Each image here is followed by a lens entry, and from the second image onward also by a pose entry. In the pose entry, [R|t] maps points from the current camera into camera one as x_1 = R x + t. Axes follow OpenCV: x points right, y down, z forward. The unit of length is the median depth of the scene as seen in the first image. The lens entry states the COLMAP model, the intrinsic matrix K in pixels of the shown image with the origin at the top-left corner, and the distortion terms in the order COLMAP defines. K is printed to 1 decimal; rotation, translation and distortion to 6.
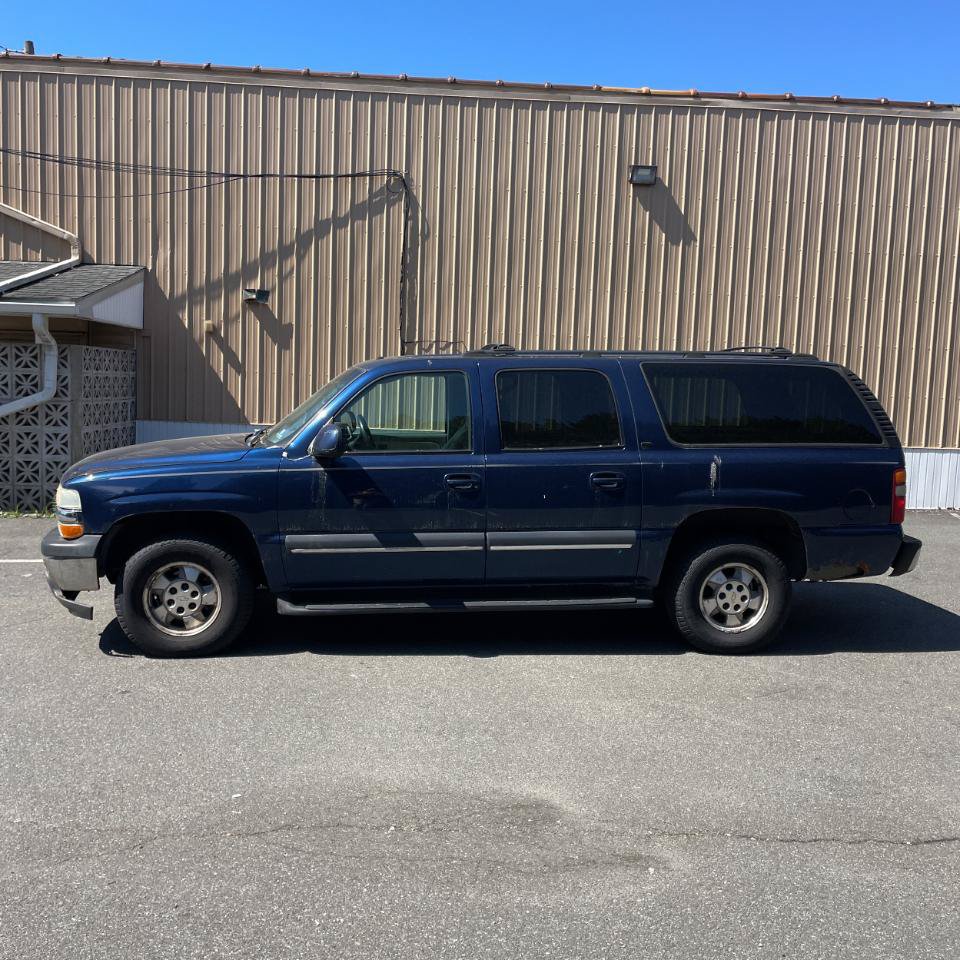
lens RADIAL K [[975.5, 0, 474.2], [0, 975.5, 470.5], [0, 0, 1]] dist [0.027911, 0.000000]
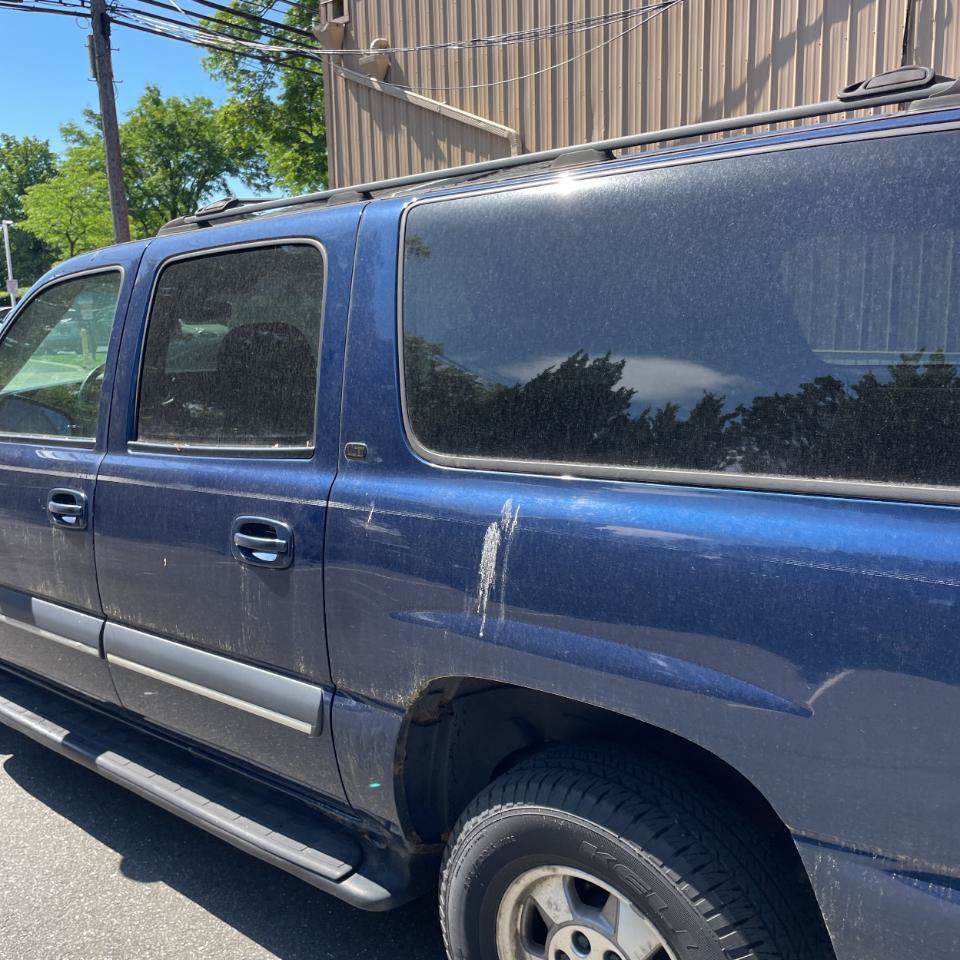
lens RADIAL K [[975.5, 0, 477.1], [0, 975.5, 463.3], [0, 0, 1]] dist [0.027911, 0.000000]
pose [[0.674739, 0.071463, -0.734588, 0.446220], [-0.010200, 0.996109, 0.087536, -0.050668], [0.737986, -0.051571, 0.672843, 0.784023]]
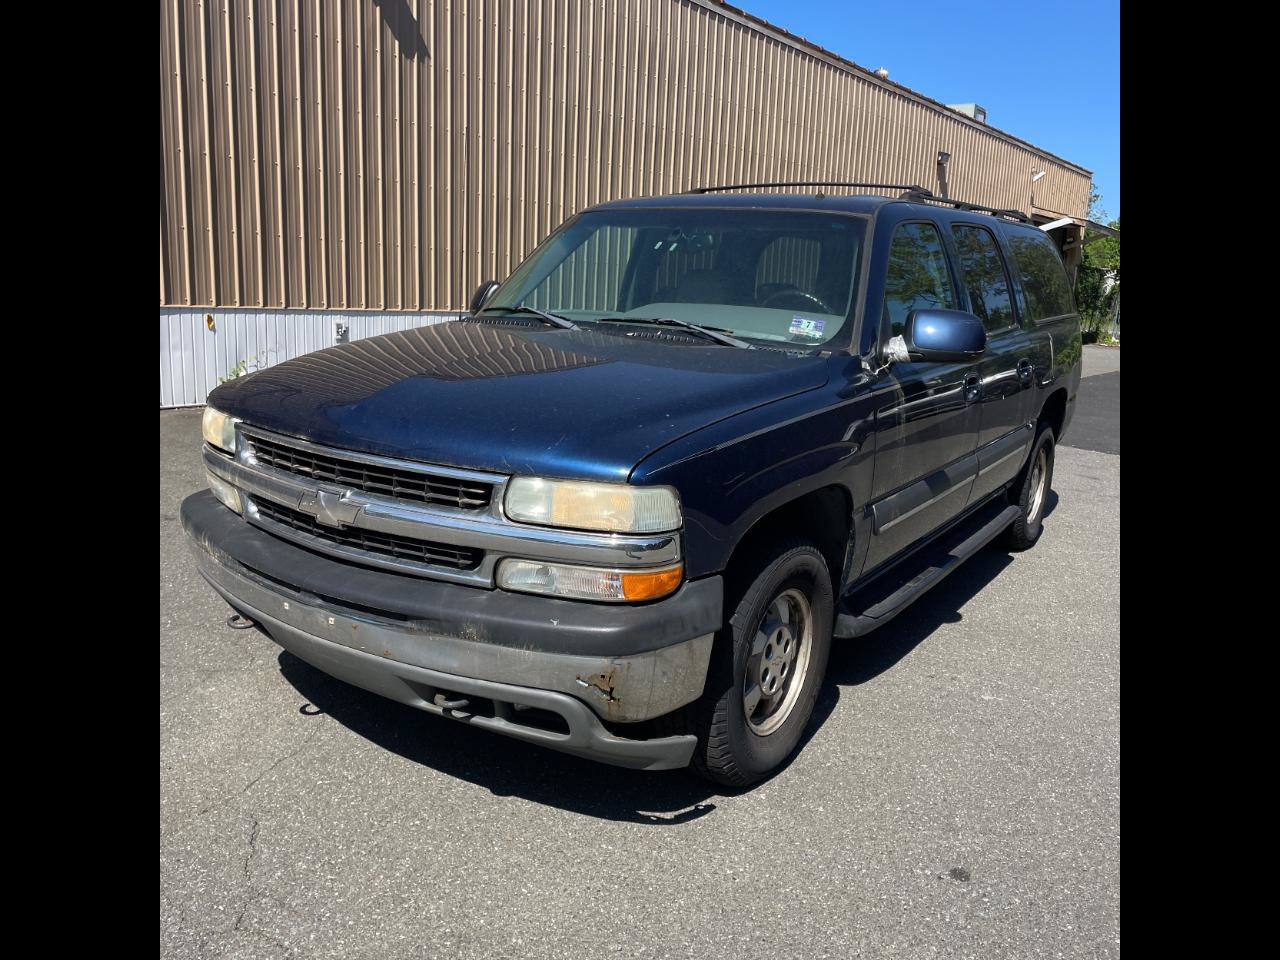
lens RADIAL K [[981.0, 0, 629.0], [0, 981.0, 477.1], [0, 0, 1]] dist [0.002700, 0.001758]
pose [[0.654705, -0.148282, 0.741197, -0.664834], [0.036990, 0.985680, 0.164519, -0.046552], [-0.754979, -0.080295, 0.650815, 0.685118]]
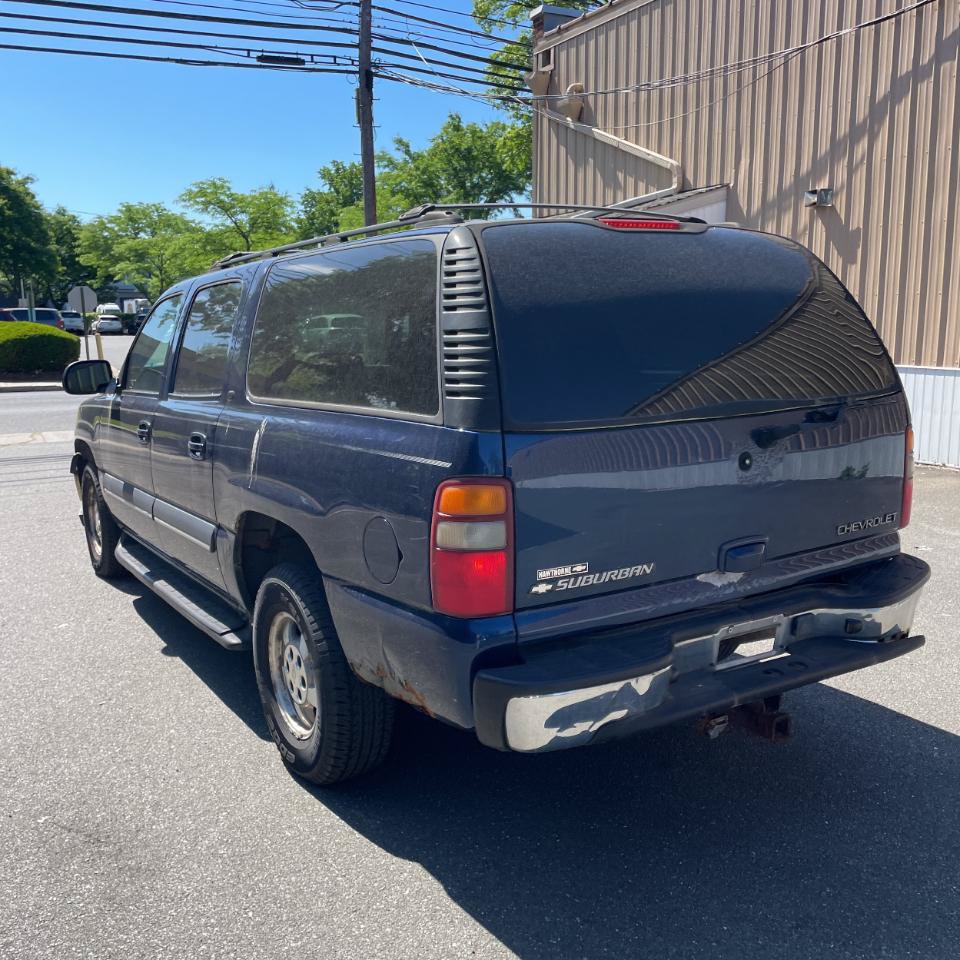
lens RADIAL K [[975.5, 0, 479.5], [0, 975.5, 465.4], [0, 0, 1]] dist [0.027911, 0.000000]
pose [[0.428497, 0.099806, -0.898014, 0.798649], [-0.049657, 0.994980, 0.086888, -0.042713], [0.902178, 0.007361, 0.431302, 0.853363]]
